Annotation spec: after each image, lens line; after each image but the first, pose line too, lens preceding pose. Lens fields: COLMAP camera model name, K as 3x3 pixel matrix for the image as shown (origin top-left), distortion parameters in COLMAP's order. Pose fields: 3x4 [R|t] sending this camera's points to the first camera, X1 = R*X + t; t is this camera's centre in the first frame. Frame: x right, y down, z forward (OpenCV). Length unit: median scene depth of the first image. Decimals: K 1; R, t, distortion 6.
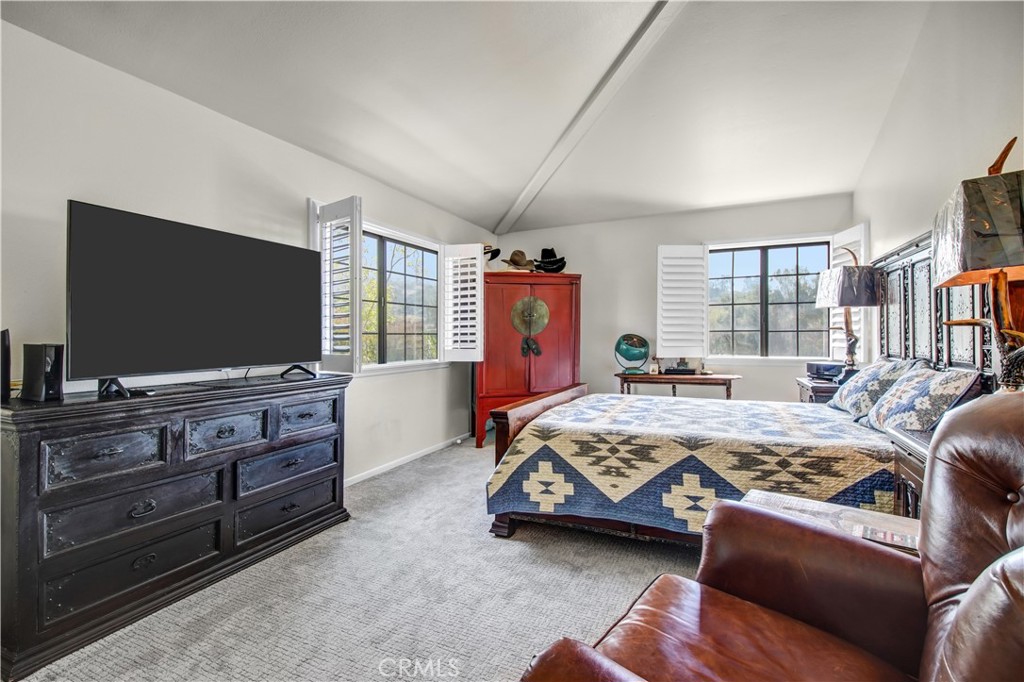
lens RADIAL K [[464.5, 0, 517.6], [0, 464.5, 335.4], [0, 0, 1]] dist [0.010028, -0.005380]
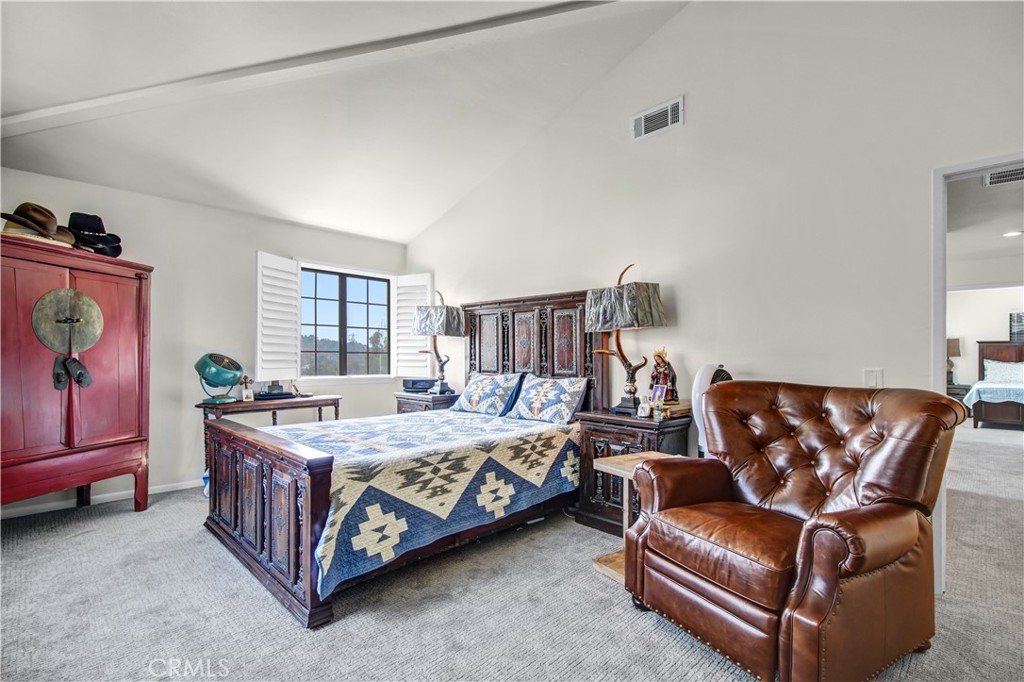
lens RADIAL K [[464.5, 0, 529.7], [0, 464.5, 359.5], [0, 0, 1]] dist [0.010028, -0.005380]
pose [[0.326033, 0.000686, 0.945358, -0.659899], [-0.008673, 0.999960, 0.002265, 0.001592], [-0.945318, -0.008938, 0.326026, 0.463254]]
